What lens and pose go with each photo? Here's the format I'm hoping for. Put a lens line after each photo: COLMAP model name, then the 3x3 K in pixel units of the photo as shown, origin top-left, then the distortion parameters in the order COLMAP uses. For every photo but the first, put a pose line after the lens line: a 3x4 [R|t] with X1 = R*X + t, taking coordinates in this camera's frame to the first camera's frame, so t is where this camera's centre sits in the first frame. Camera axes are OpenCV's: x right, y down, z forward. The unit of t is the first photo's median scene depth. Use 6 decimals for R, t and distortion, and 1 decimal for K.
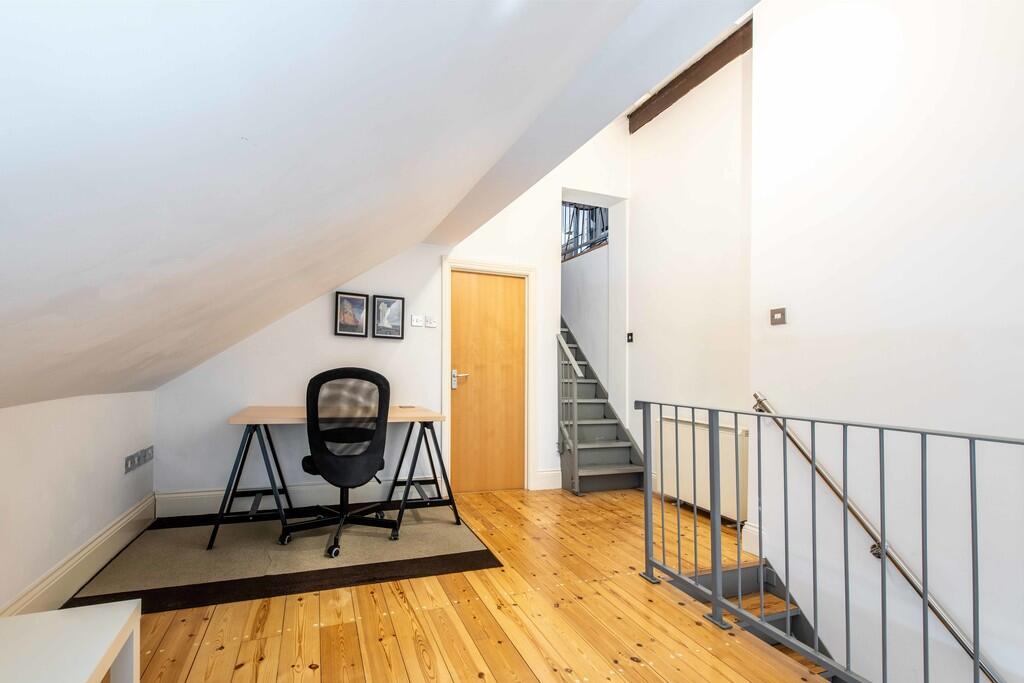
lens RADIAL K [[436.1, 0, 512.0], [0, 436.1, 341.5], [0, 0, 1]] dist [0.023538, 0.000009]
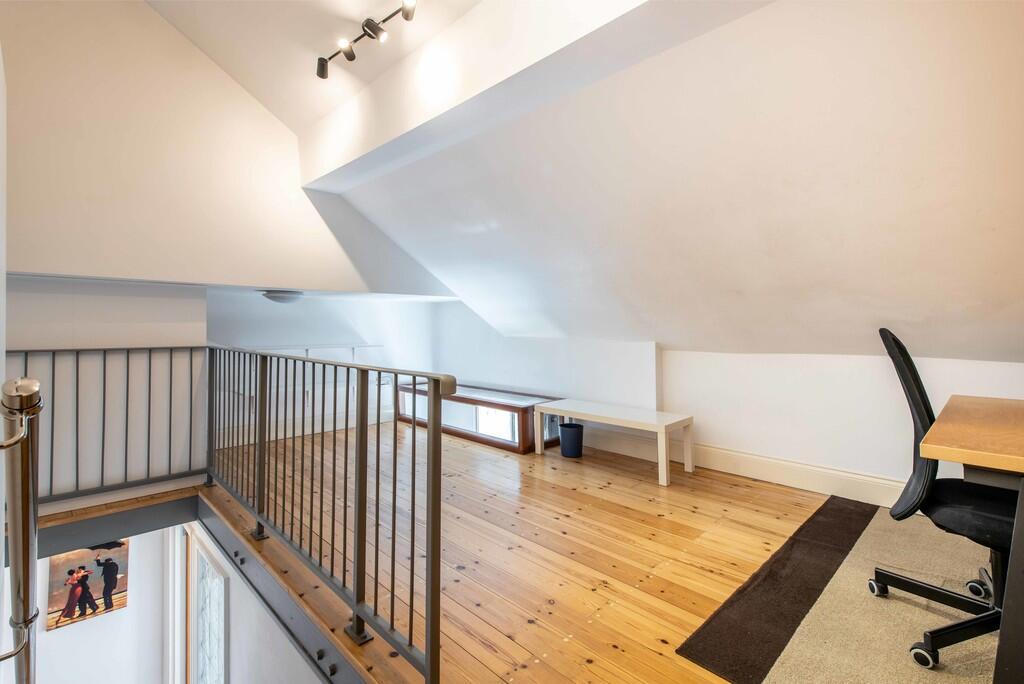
lens RADIAL K [[436.1, 0, 512.0], [0, 436.1, 342.0], [0, 0, 1]] dist [0.023538, 0.000009]
pose [[-0.929668, -0.015640, -0.368067, 0.483732], [0.002070, 0.998861, -0.047671, 0.148891], [0.368393, -0.045080, -0.928576, 1.765171]]
